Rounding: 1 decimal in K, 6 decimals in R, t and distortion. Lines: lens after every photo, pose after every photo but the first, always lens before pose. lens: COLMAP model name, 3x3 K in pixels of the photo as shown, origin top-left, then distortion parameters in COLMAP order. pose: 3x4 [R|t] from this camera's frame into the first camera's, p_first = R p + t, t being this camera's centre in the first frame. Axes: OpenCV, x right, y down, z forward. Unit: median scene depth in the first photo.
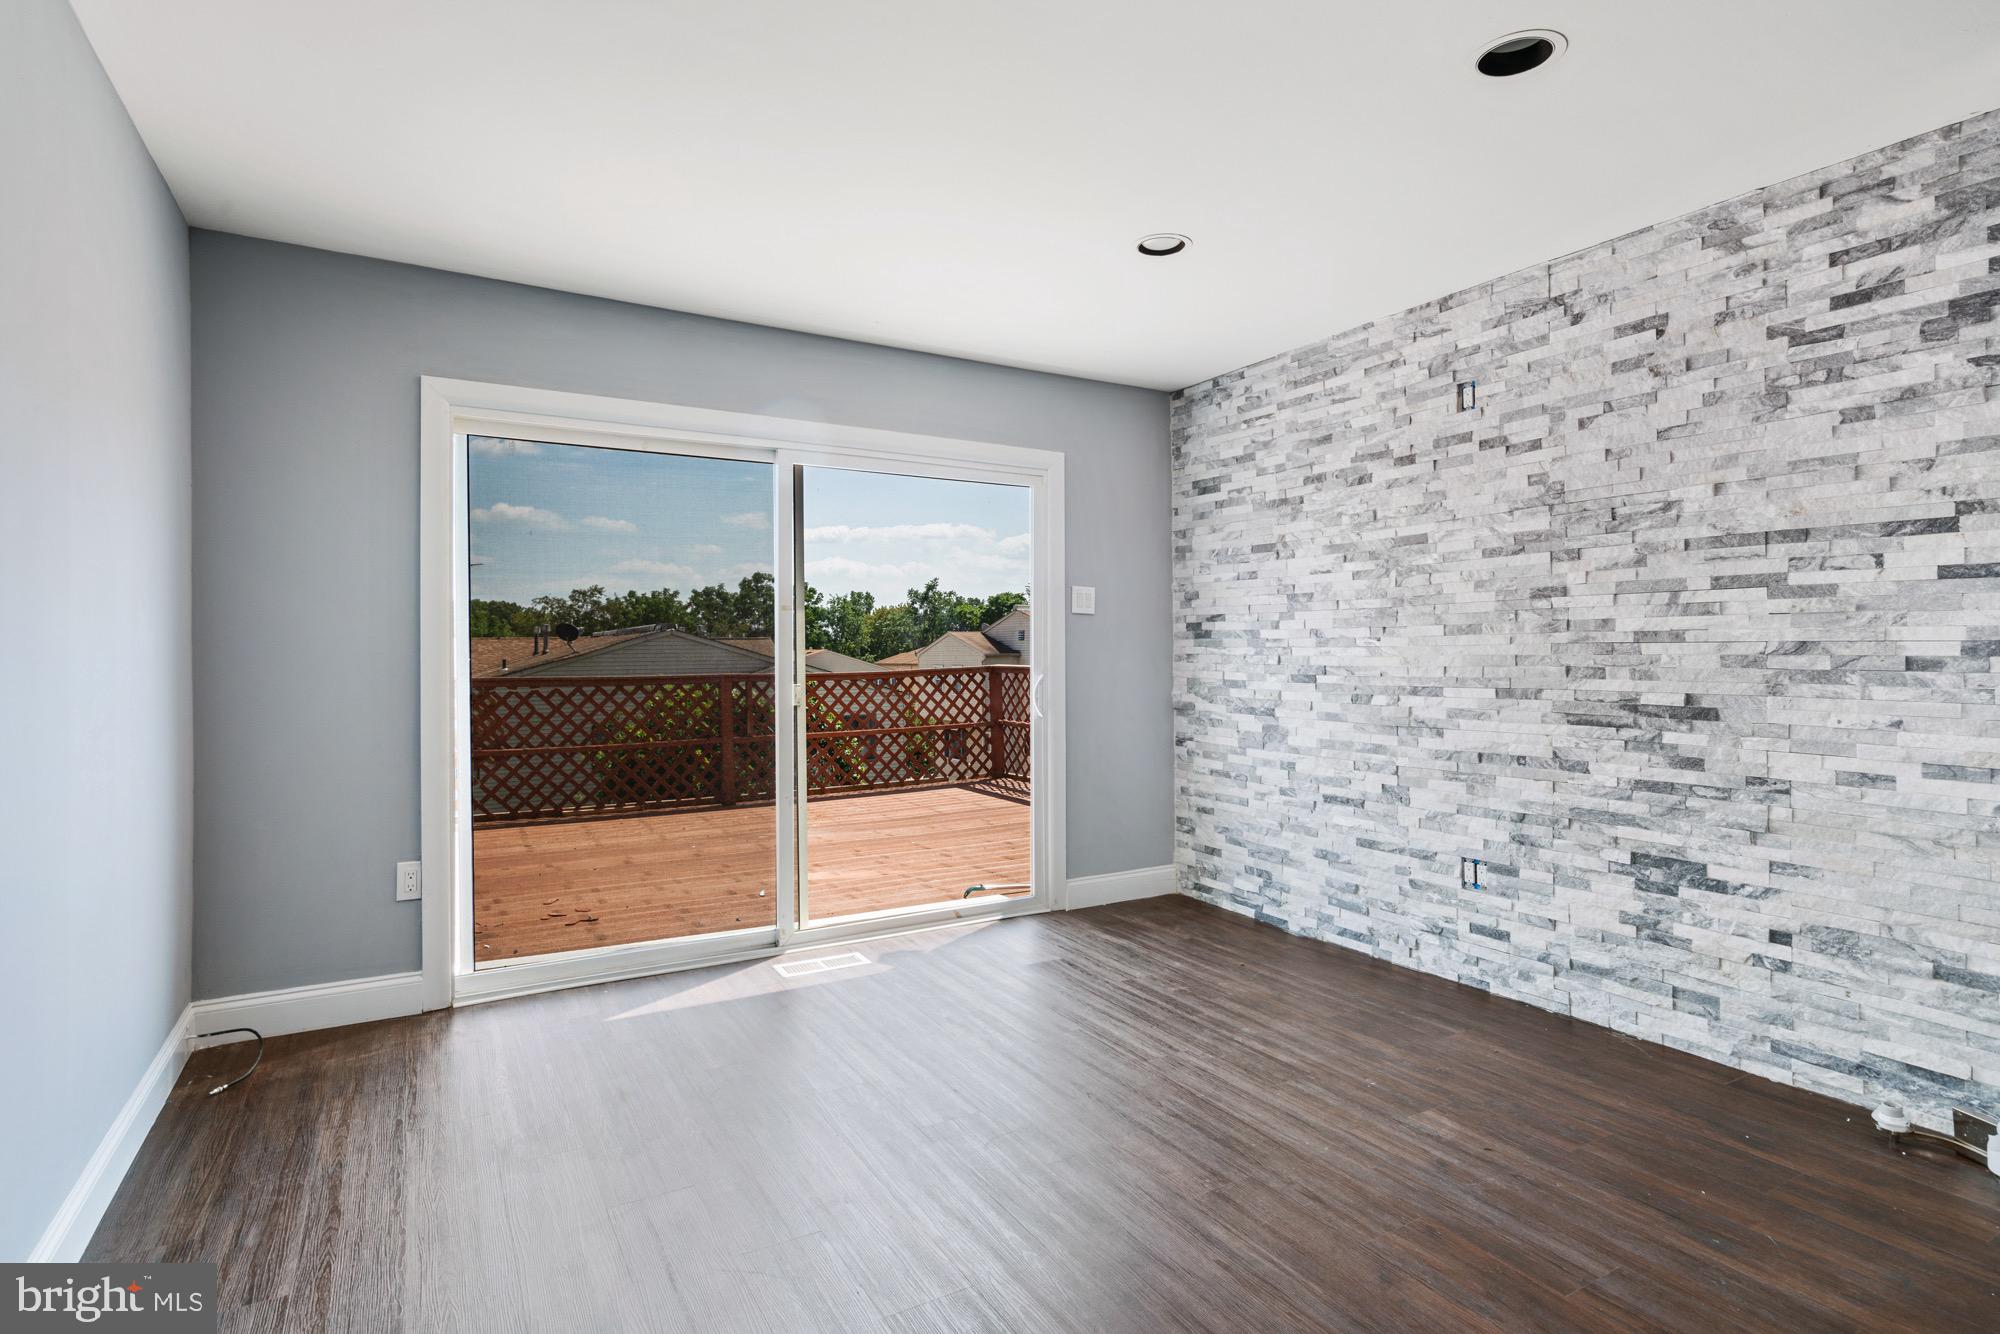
lens RADIAL K [[1017.9, 0, 988.6], [0, 1017.9, 650.0], [0, 0, 1]] dist [0.010650, 0.001659]
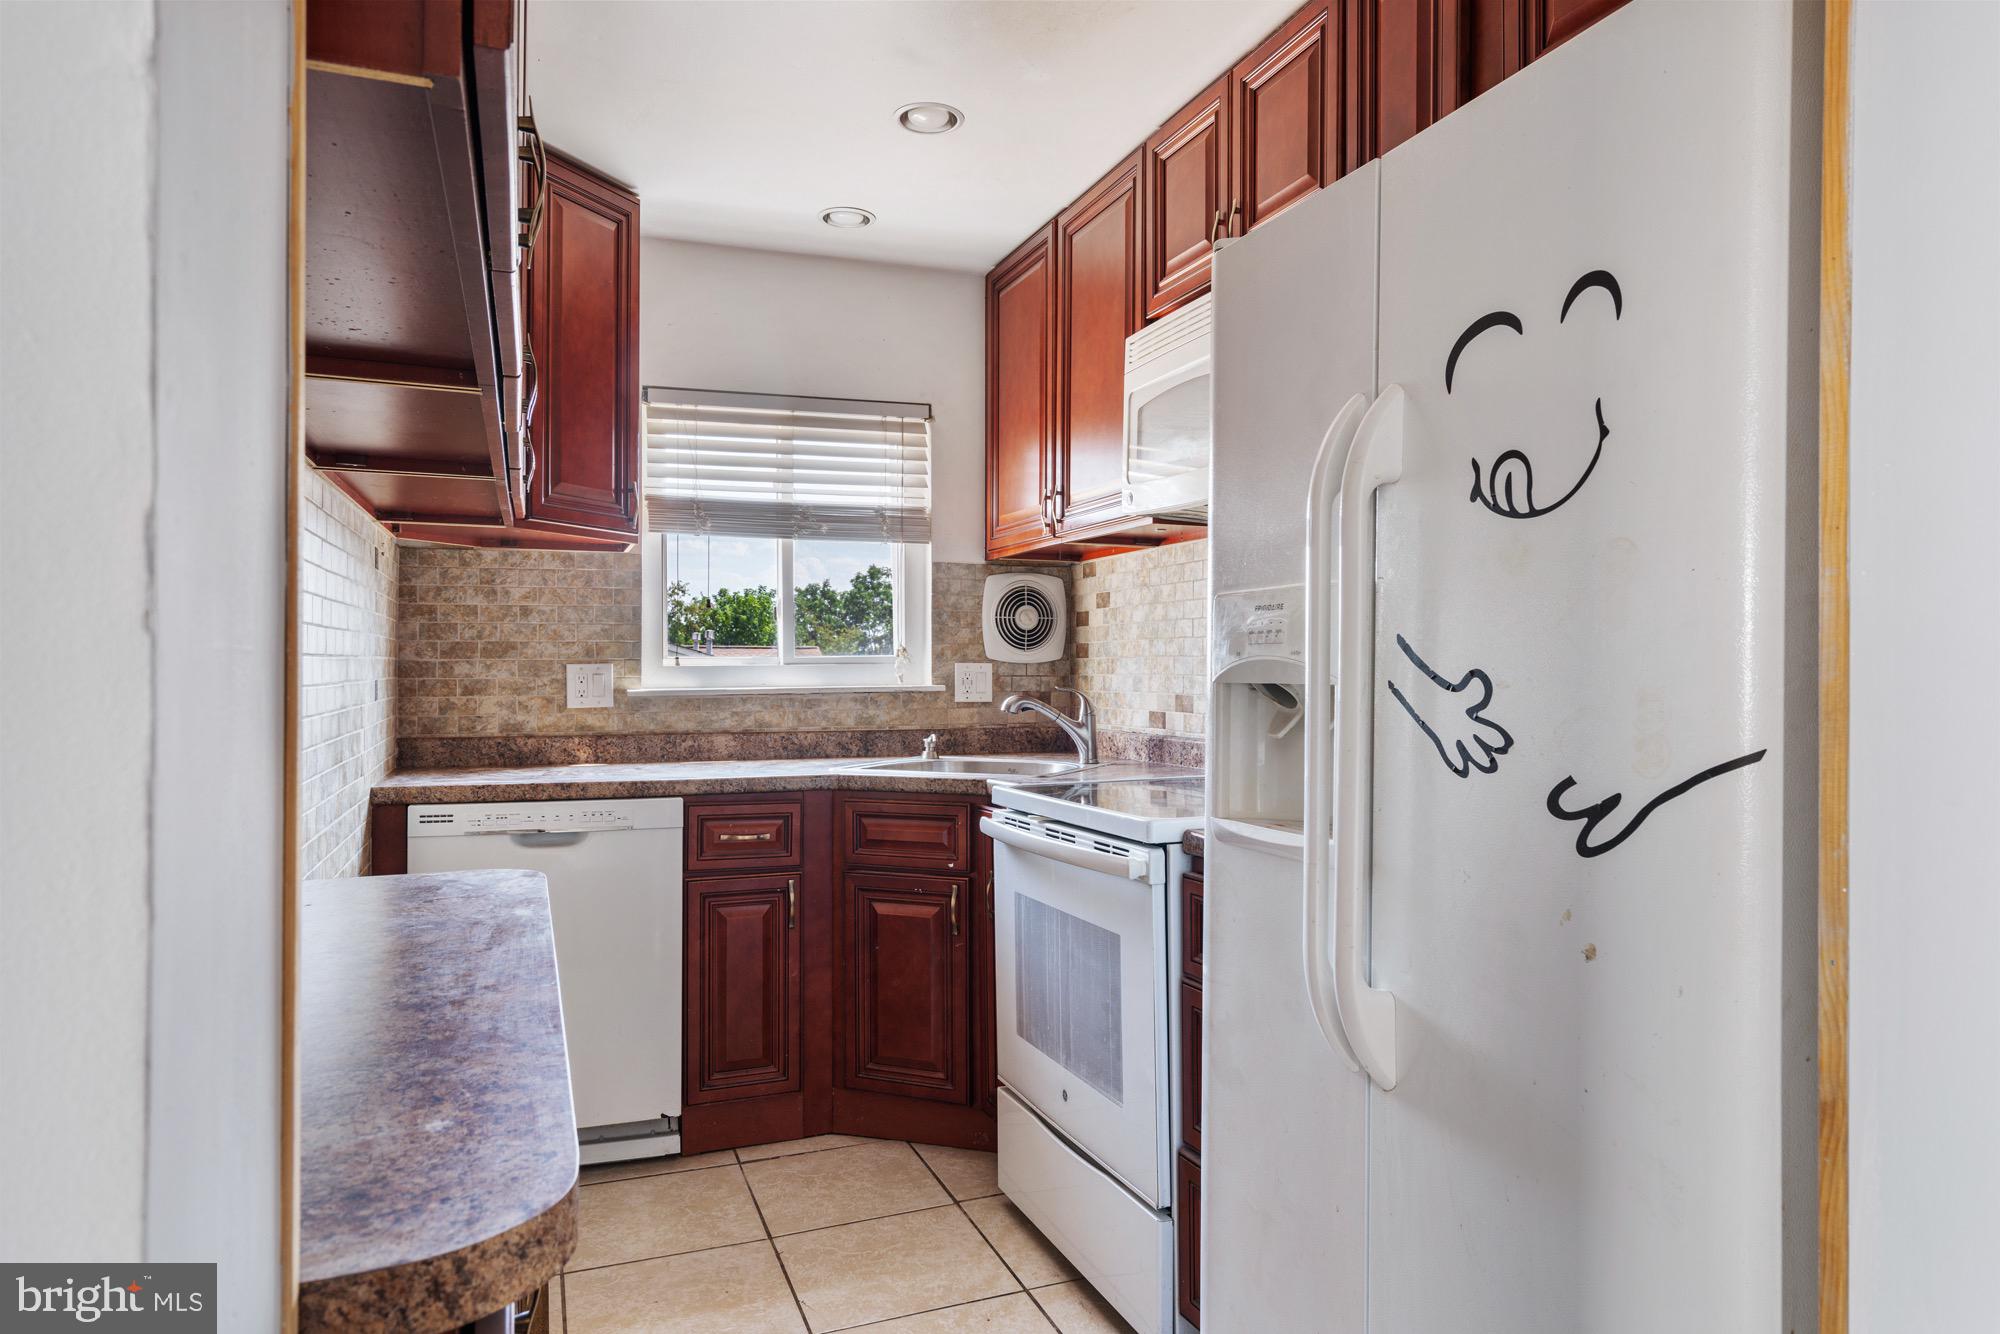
lens RADIAL K [[1274.5, 0, 1005.0], [0, 1274.5, 668.9], [0, 0, 1]] dist [0.007290, 0.000429]
pose [[0.985229, 0.011728, -0.170837, 1.160413], [-0.011212, 0.999929, 0.003979, -0.016470], [0.170872, -0.002005, 0.985291, 0.727432]]
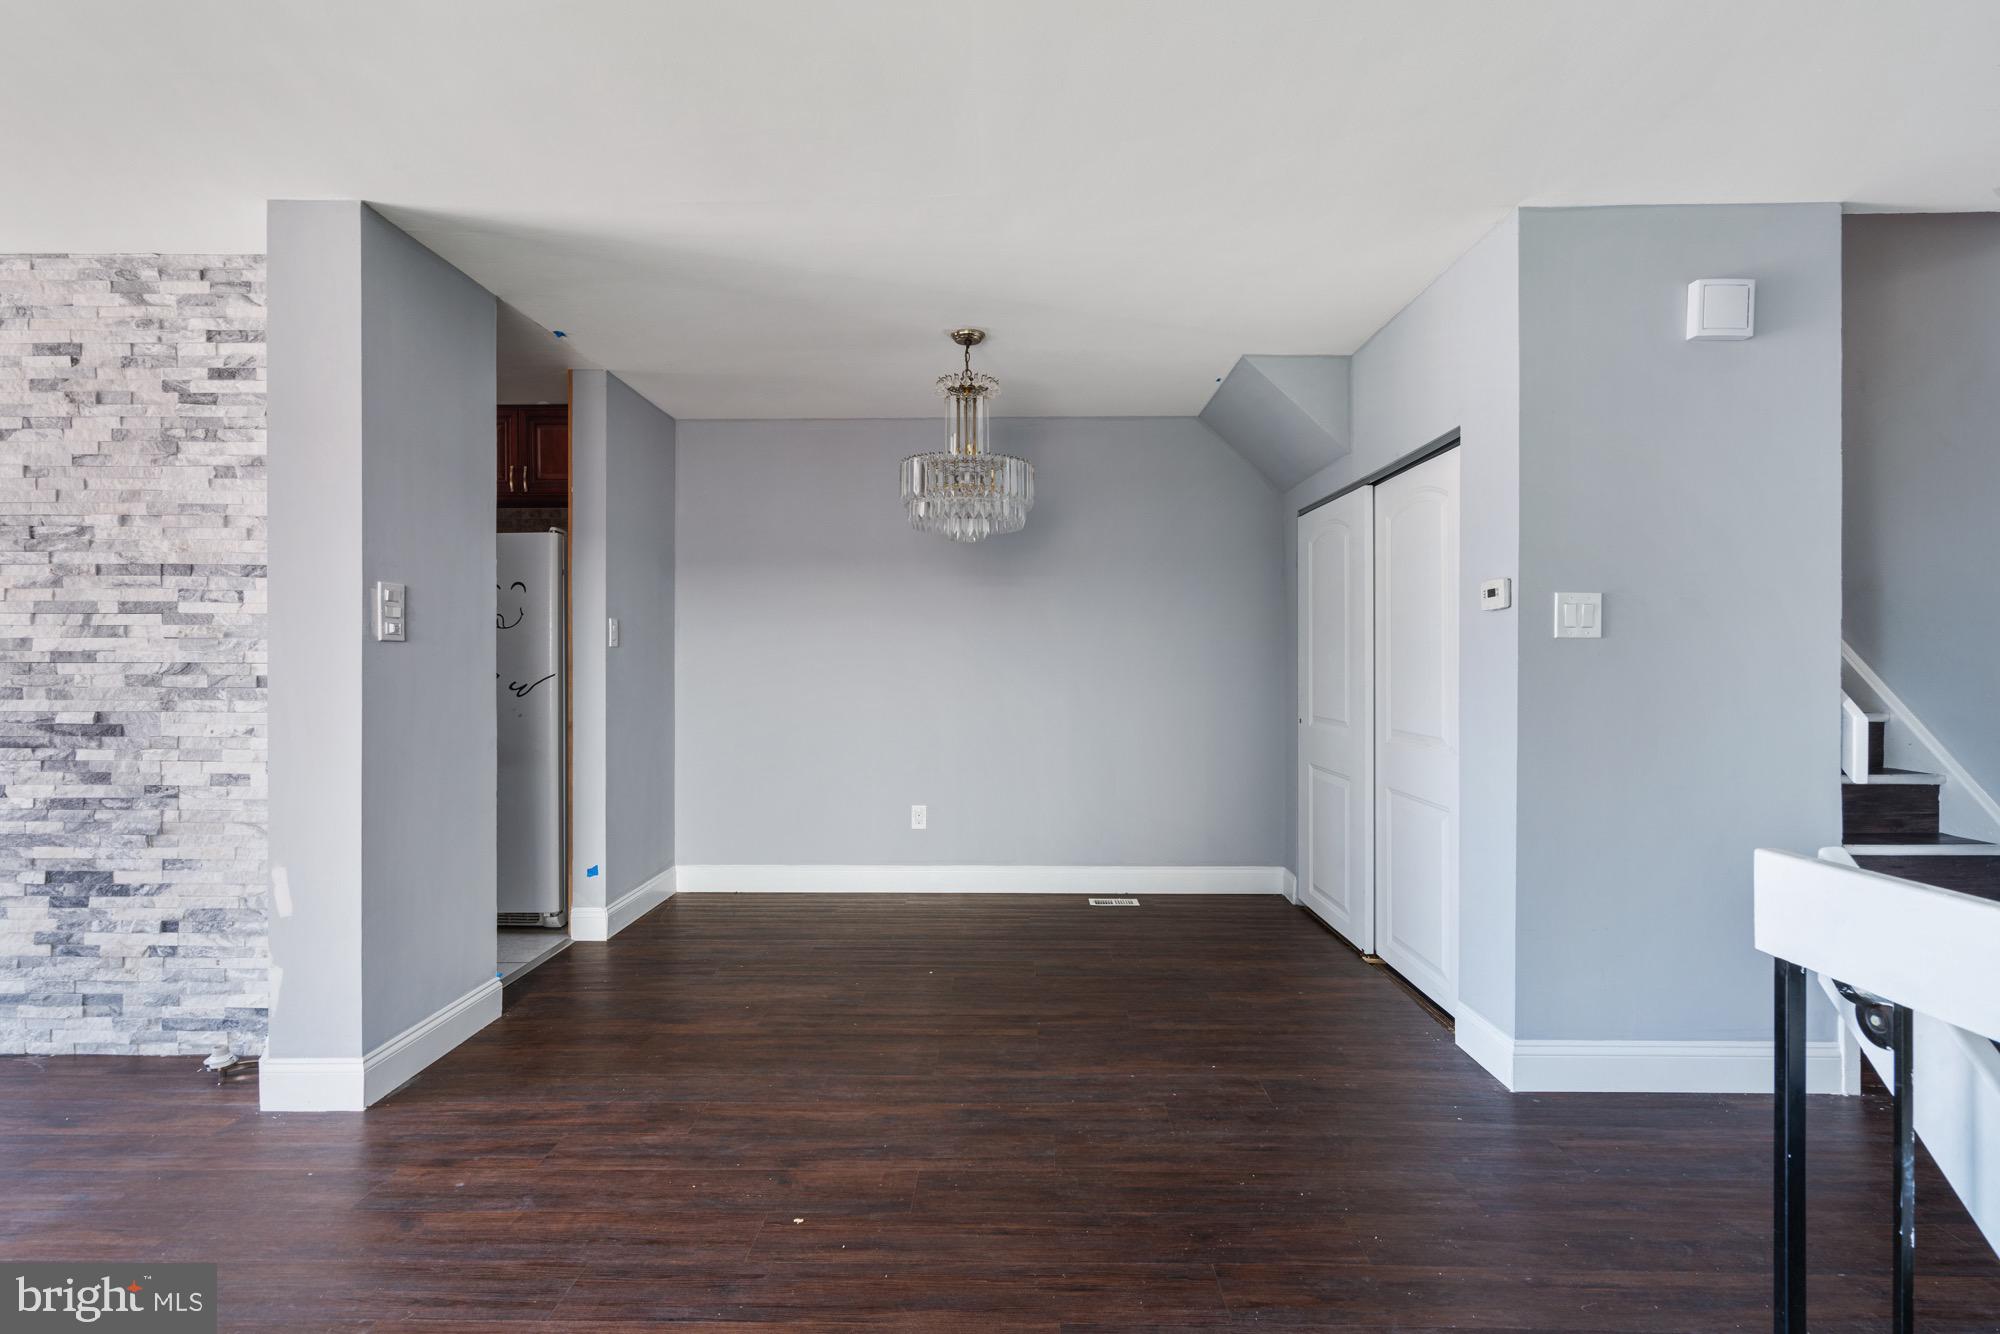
lens RADIAL K [[1017.9, 0, 996.8], [0, 1017.9, 669.7], [0, 0, 1]] dist [0.010650, 0.001659]
pose [[0.527500, 0.003111, 0.849549, 0.289309], [-0.003586, 0.999993, -0.001435, -0.002309], [-0.849547, -0.002289, 0.527507, -0.356429]]
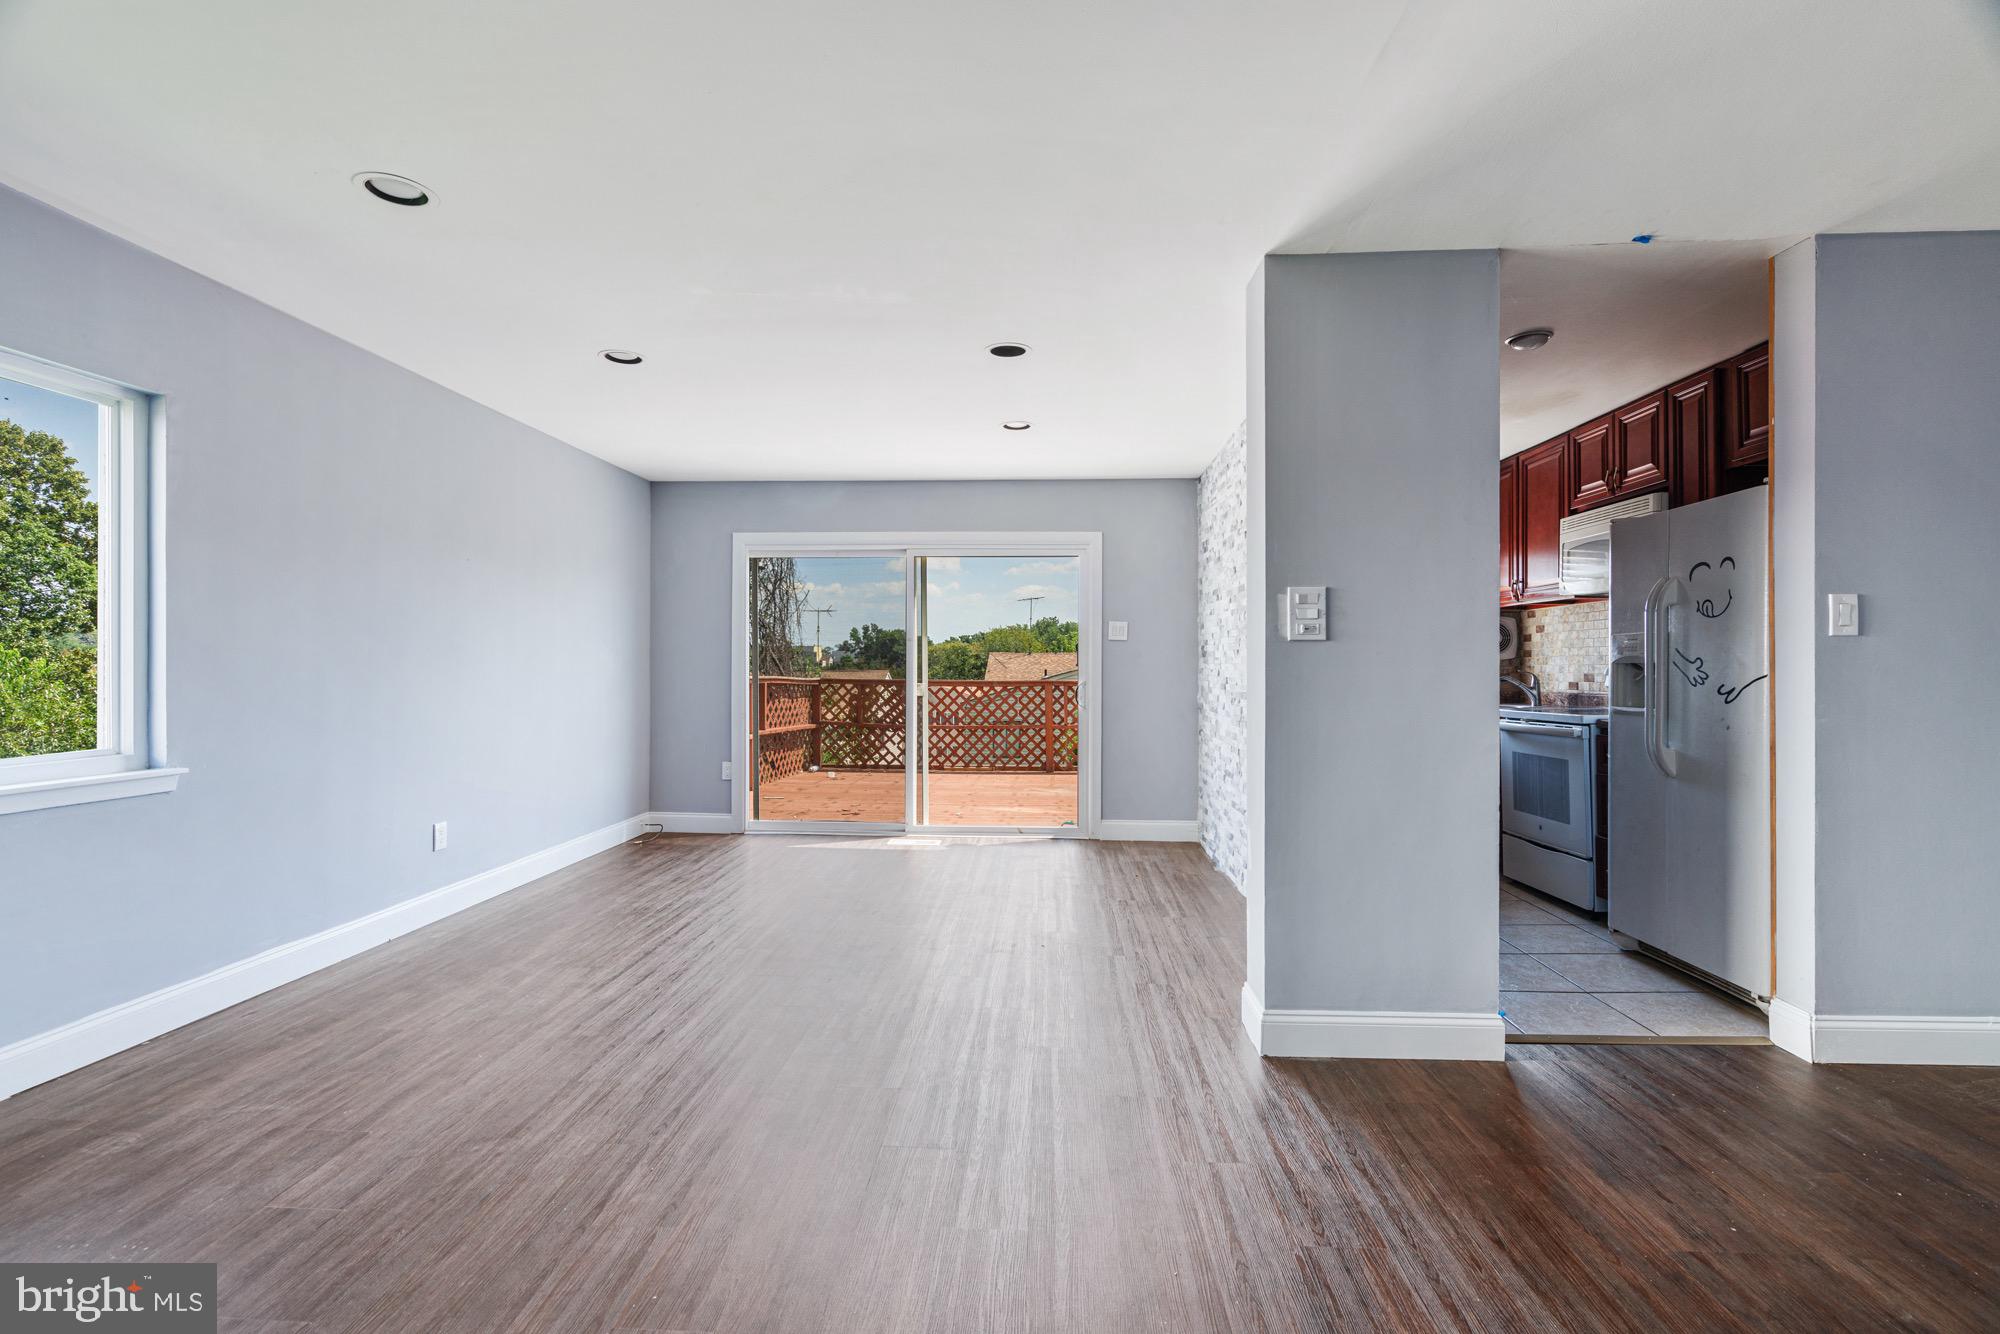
lens RADIAL K [[901.9, 0, 991.0], [0, 901.9, 658.4], [0, 0, 1]] dist [-0.004352, 0.002347]
pose [[0.827082, 0.002564, -0.562075, 1.143670], [-0.005949, 0.999974, -0.004192, -0.004678], [0.562049, 0.006811, 0.827076, -0.295366]]
